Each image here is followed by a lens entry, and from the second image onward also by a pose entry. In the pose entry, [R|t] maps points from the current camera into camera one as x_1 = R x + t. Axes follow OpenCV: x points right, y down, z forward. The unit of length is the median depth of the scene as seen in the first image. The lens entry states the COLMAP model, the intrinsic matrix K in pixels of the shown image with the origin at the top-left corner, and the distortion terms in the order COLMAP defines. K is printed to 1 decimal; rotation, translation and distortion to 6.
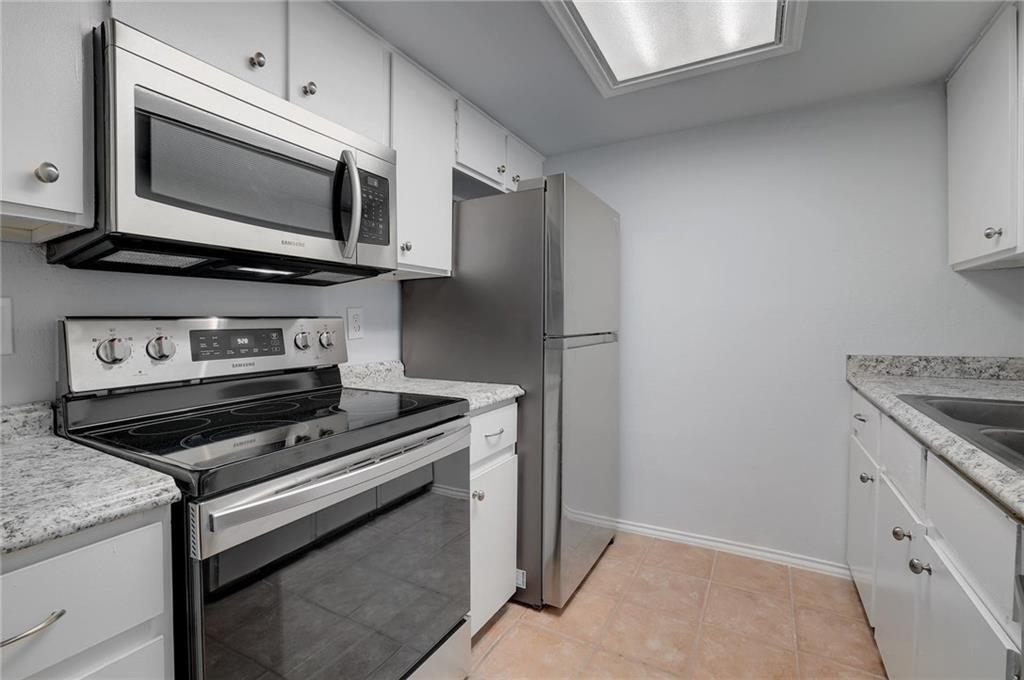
lens RADIAL K [[460.1, 0, 512.5], [0, 460.1, 324.9], [0, 0, 1]] dist [0.027030, 0.000690]
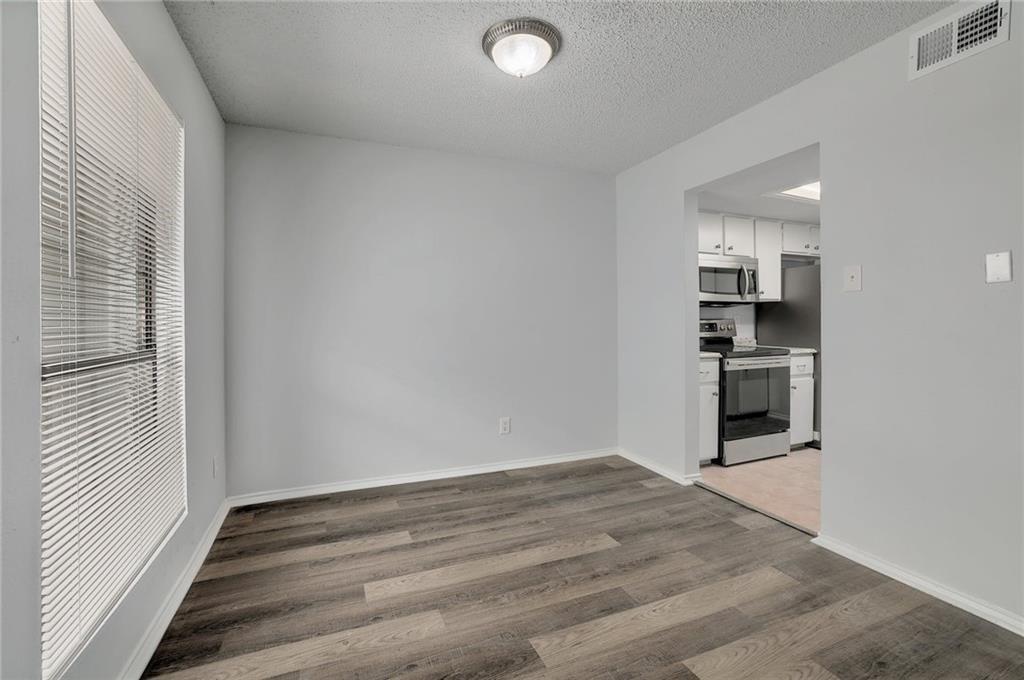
lens RADIAL K [[487.9, 0, 508.4], [0, 487.9, 307.4], [0, 0, 1]] dist [-0.000076, 0.000187]
pose [[0.813460, -0.010061, -0.581534, 0.199127], [-0.008223, 0.999551, -0.028796, 0.007427], [0.581562, 0.028206, 0.813013, -1.980004]]
